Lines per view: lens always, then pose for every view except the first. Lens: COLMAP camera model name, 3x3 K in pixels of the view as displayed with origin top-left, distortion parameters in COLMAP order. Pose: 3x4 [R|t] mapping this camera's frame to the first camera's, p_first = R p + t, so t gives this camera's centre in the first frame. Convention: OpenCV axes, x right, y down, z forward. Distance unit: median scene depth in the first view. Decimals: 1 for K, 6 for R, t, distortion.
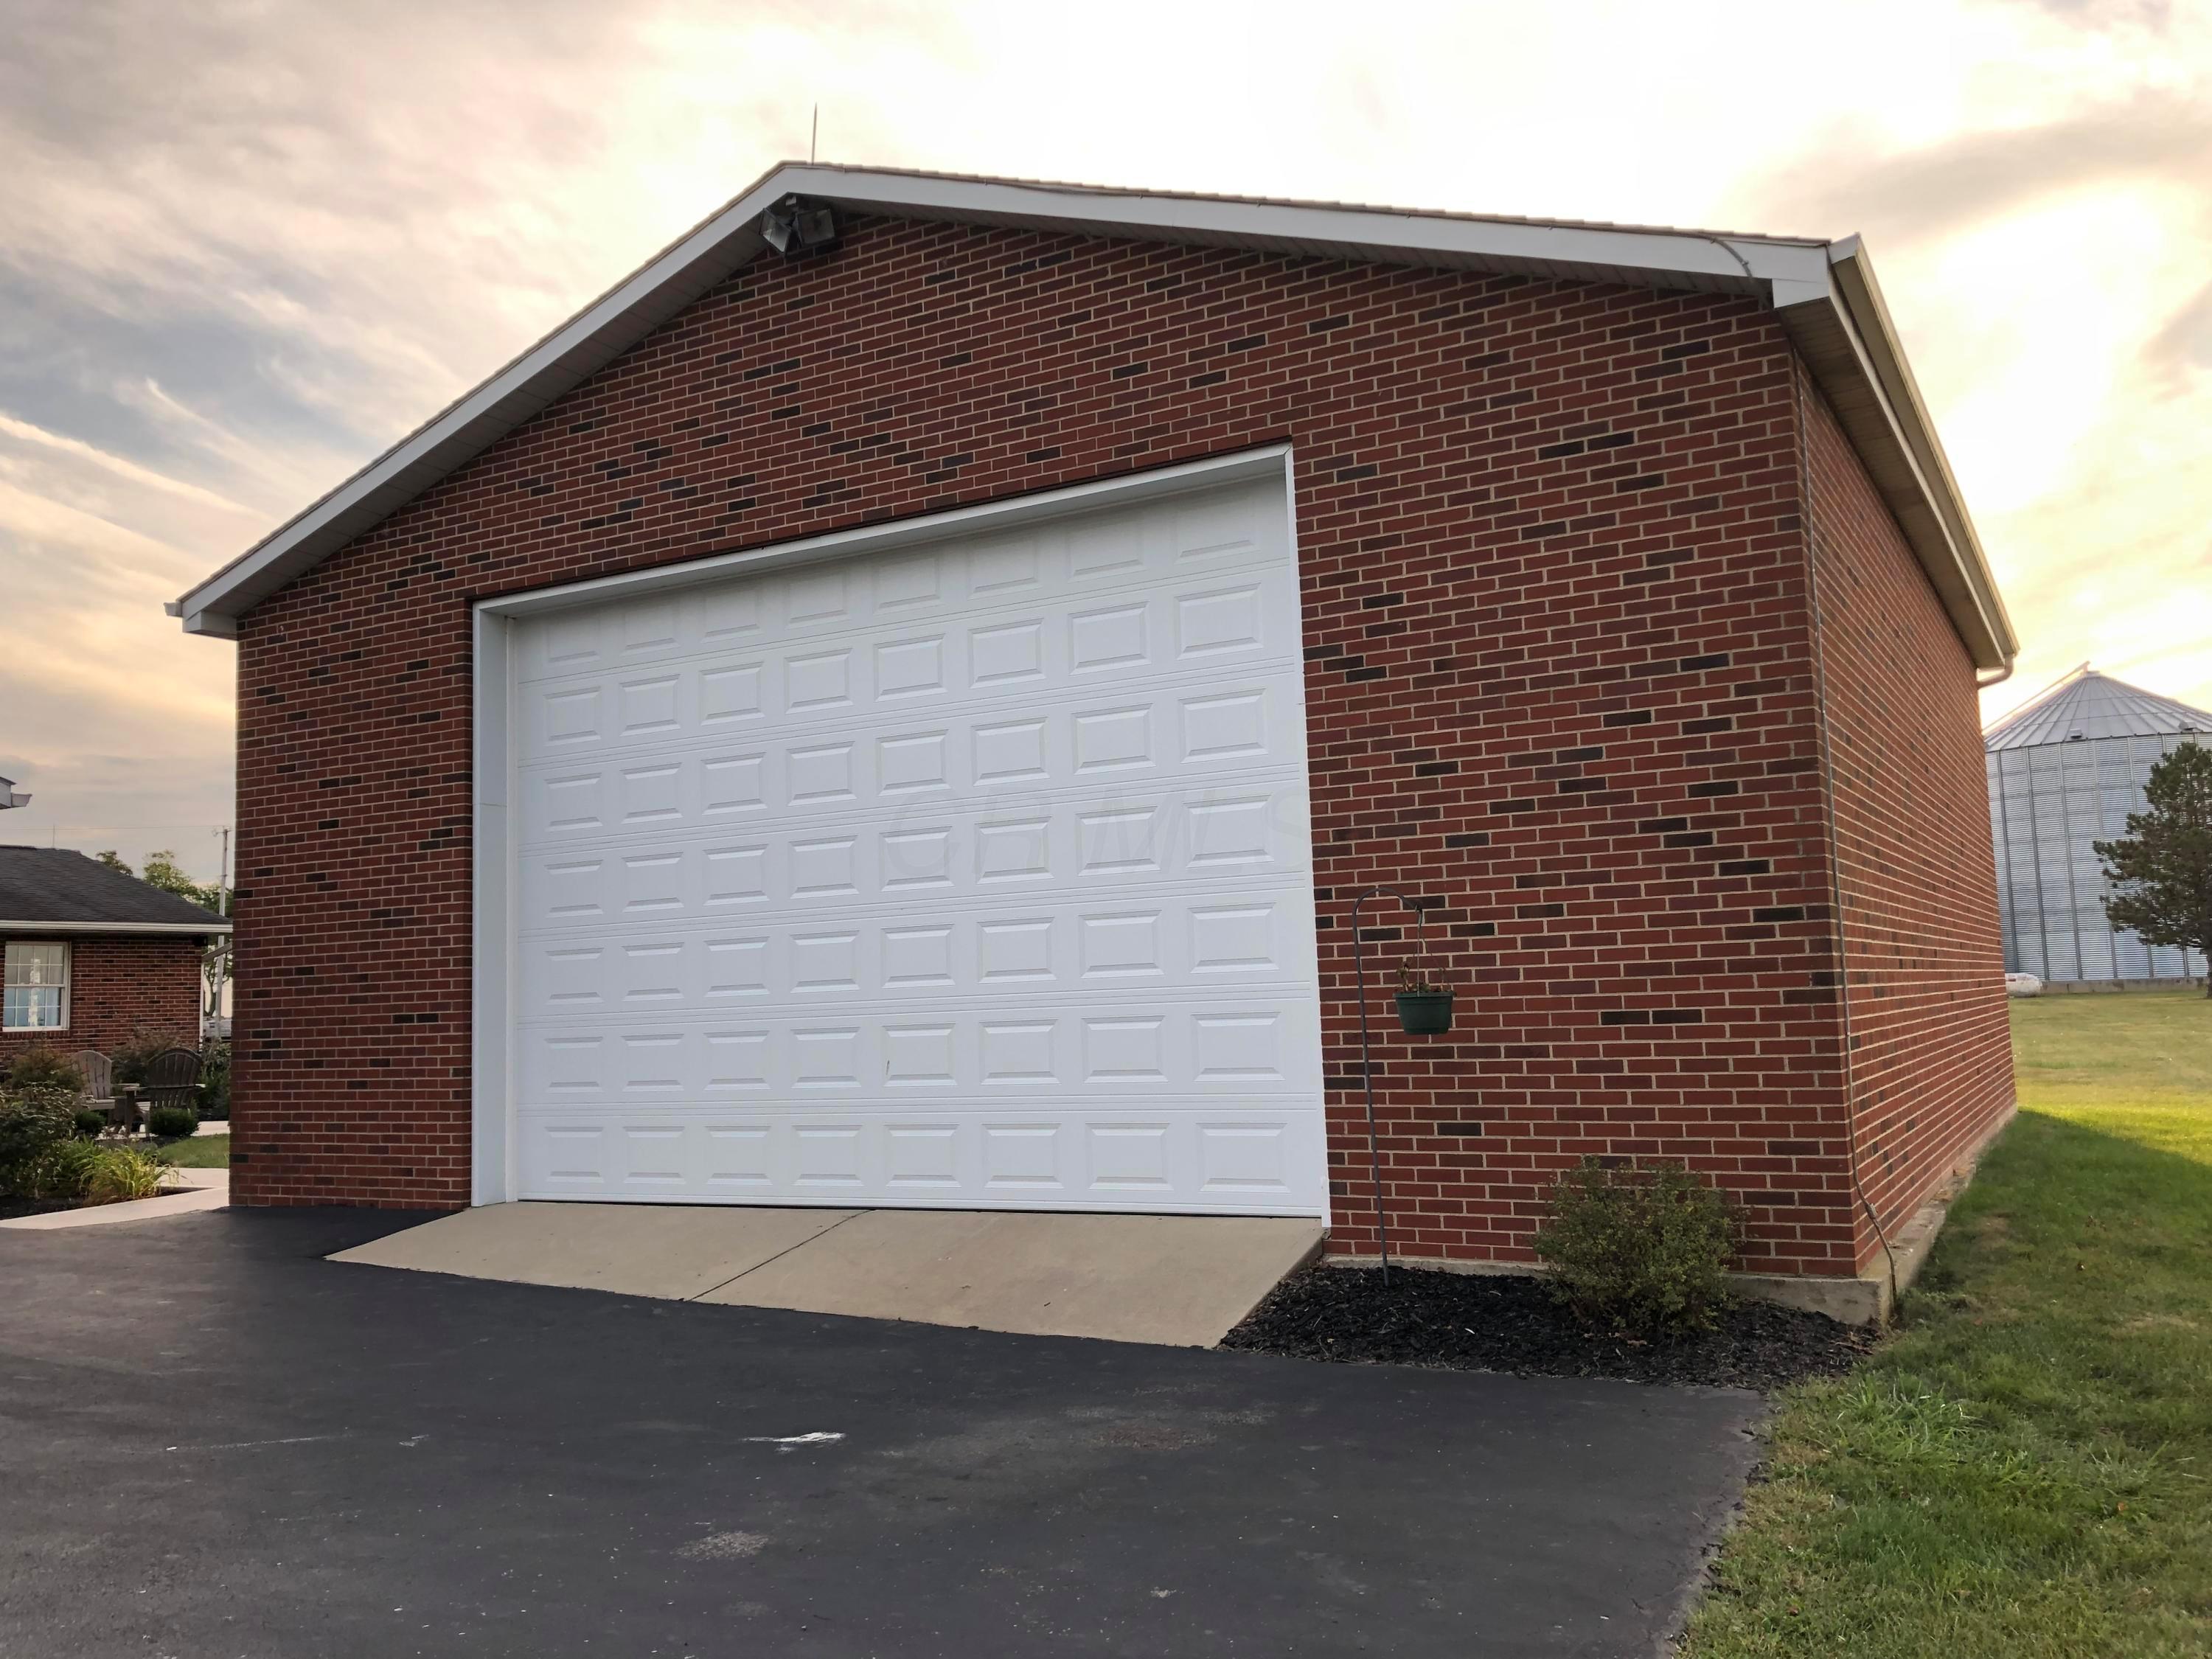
lens RADIAL K [[1829.0, 0, 1107.7], [0, 1829.0, 832.6], [0, 0, 1]] dist [0.045517, -0.013162]
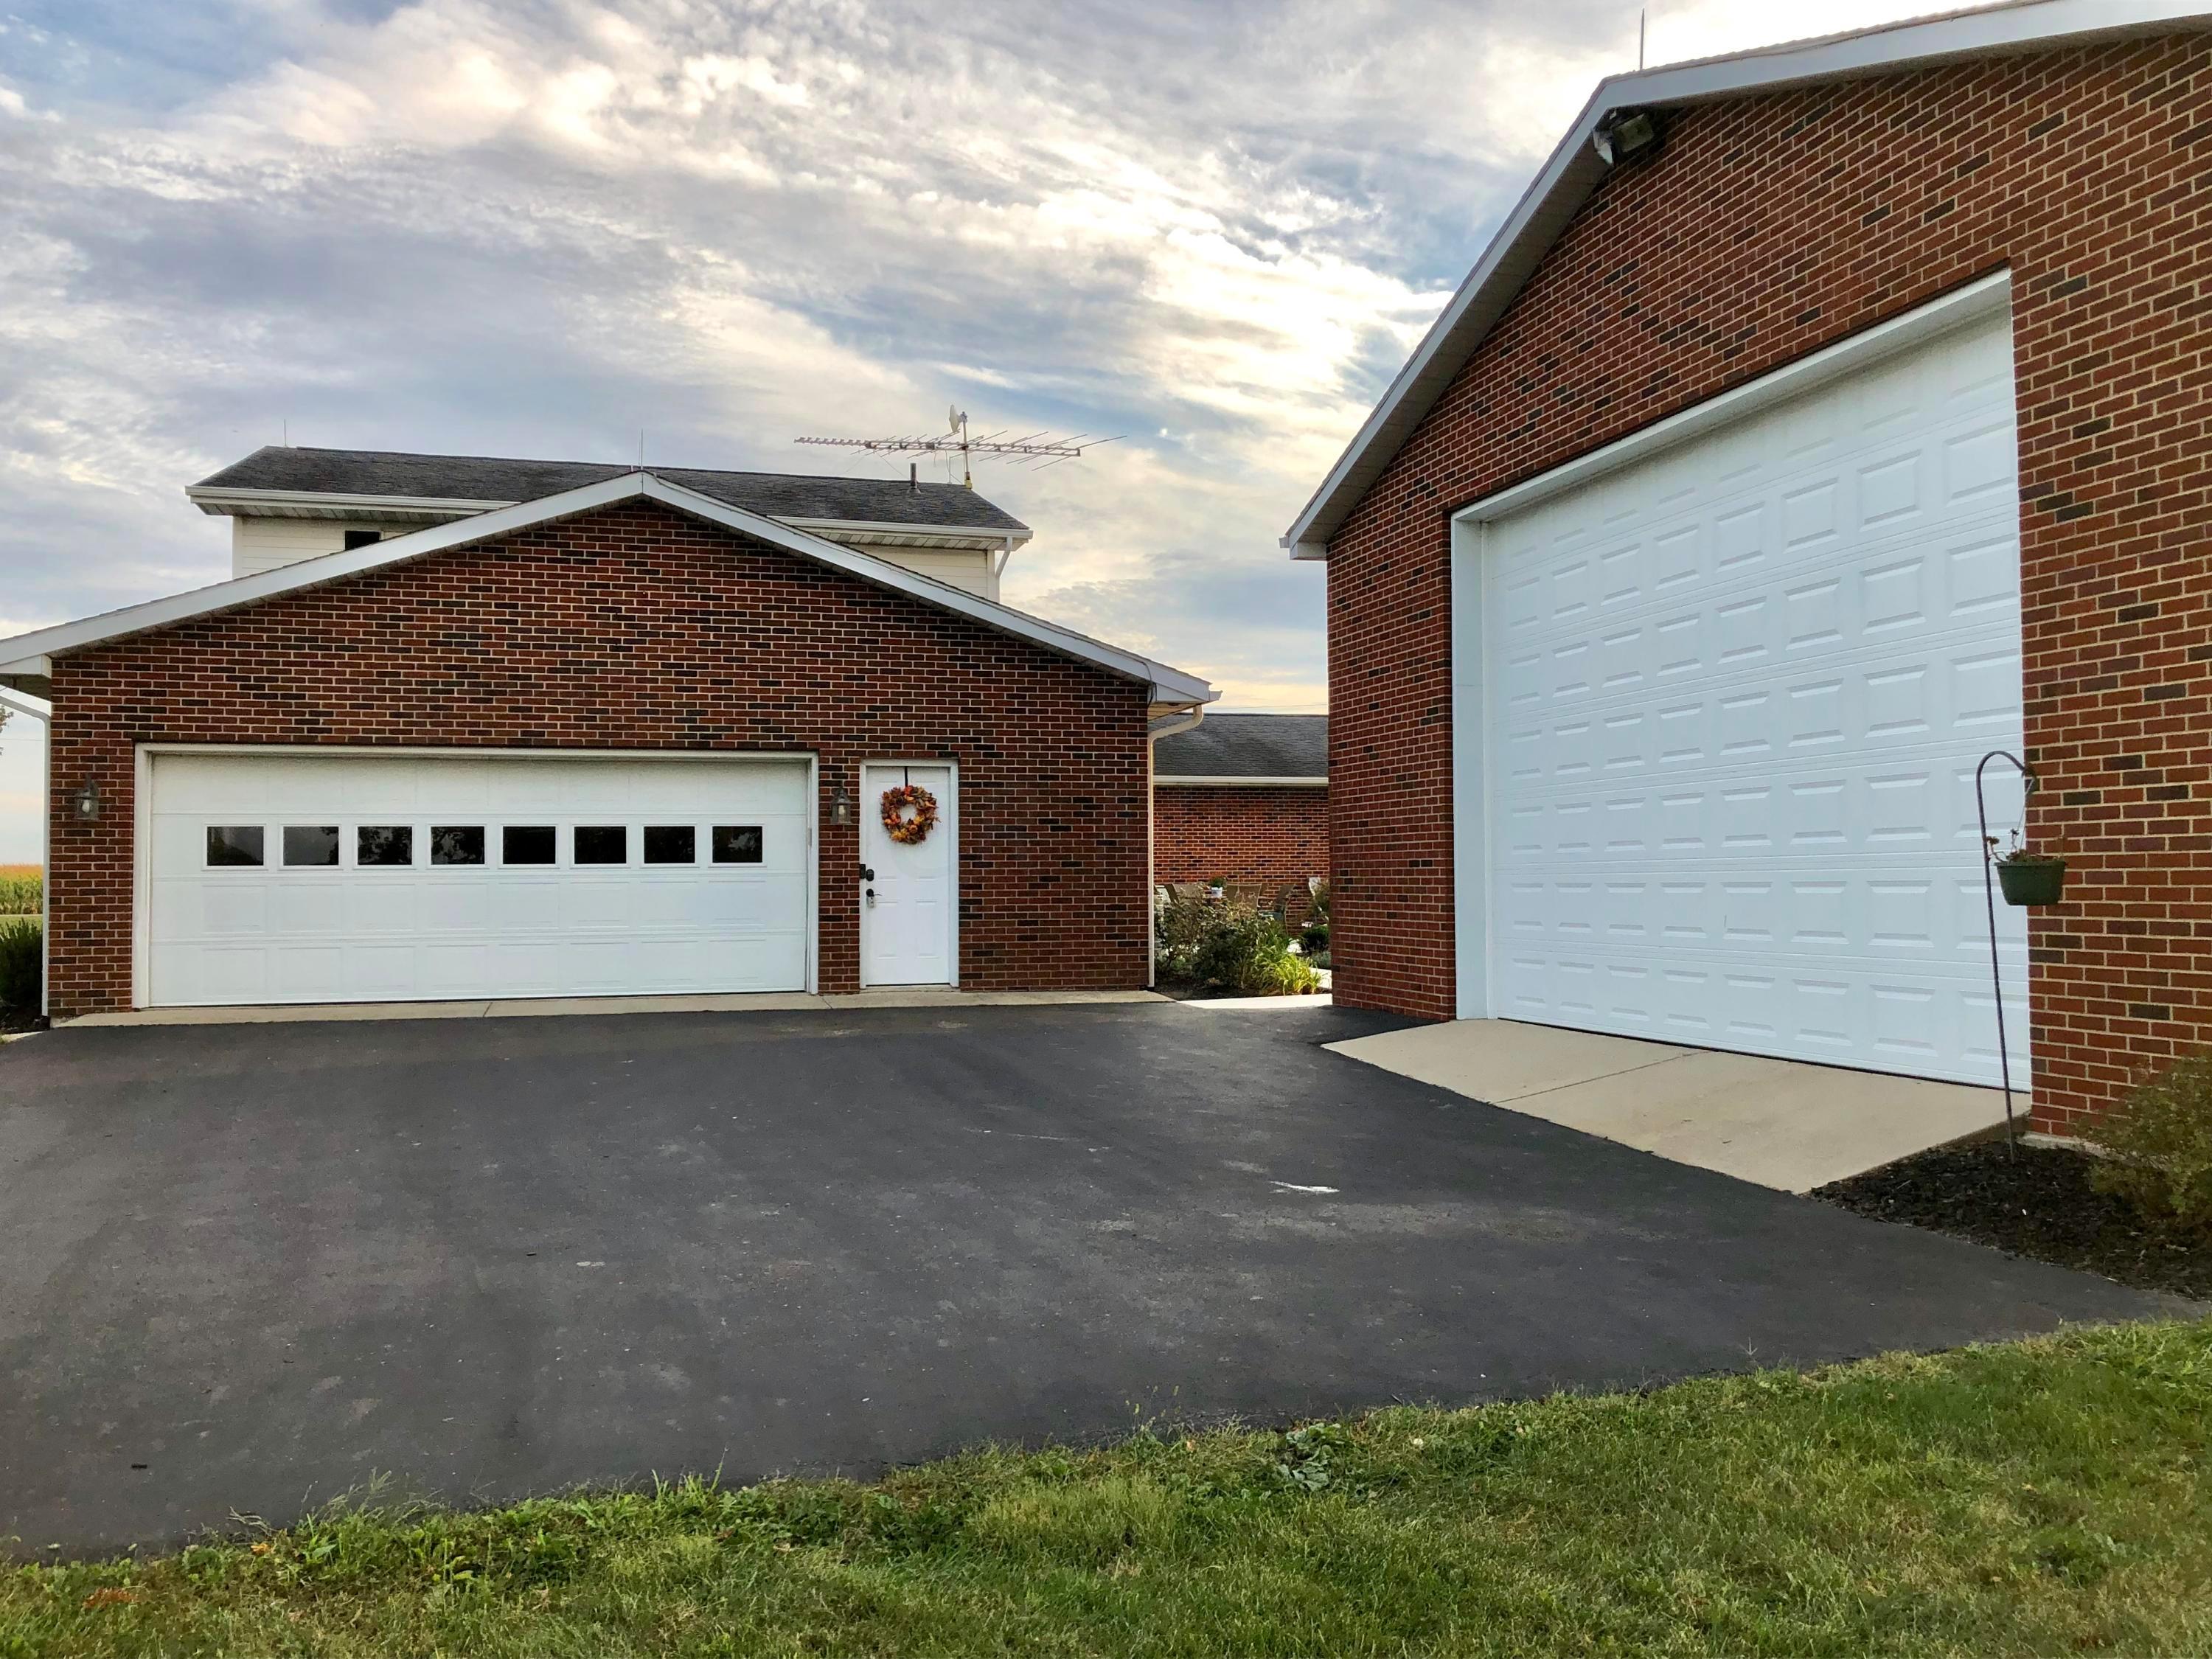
lens RADIAL K [[1829.0, 0, 1099.5], [0, 1829.0, 827.3], [0, 0, 1]] dist [0.045517, -0.013162]
pose [[0.705528, 0.007526, -0.708642, 0.384640], [0.051394, 0.996767, 0.061755, -0.010369], [0.706816, -0.079990, 0.702861, -0.003842]]
